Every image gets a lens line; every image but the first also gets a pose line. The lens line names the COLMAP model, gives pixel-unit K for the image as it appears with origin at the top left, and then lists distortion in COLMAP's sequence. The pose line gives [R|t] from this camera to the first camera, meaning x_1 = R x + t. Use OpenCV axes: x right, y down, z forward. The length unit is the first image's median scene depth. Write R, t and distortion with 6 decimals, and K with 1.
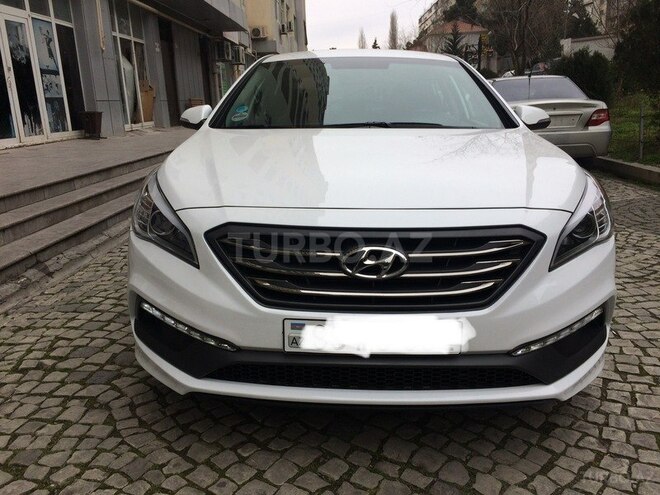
lens RADIAL K [[560.6, 0, 330.7], [0, 560.6, 247.9], [0, 0, 1]] dist [0.066387, -0.080998]
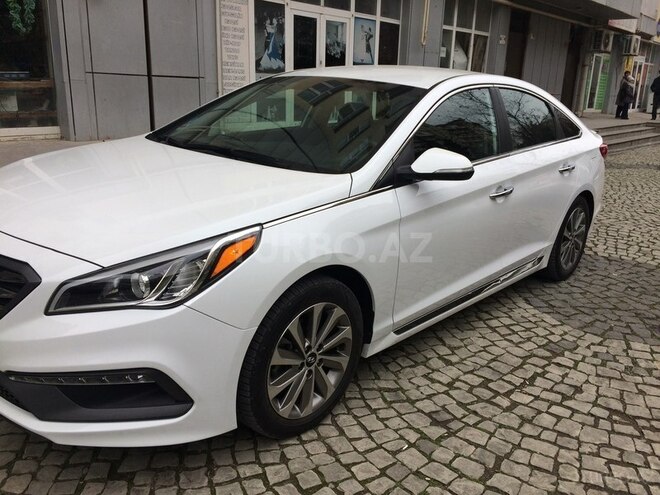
lens RADIAL K [[560.6, 0, 329.6], [0, 560.6, 248.5], [0, 0, 1]] dist [0.066387, -0.080998]
pose [[0.760965, 0.231698, -0.606010, 0.225173], [-0.217134, 0.971145, 0.098647, -0.047170], [0.611379, 0.056519, 0.789317, 0.080665]]
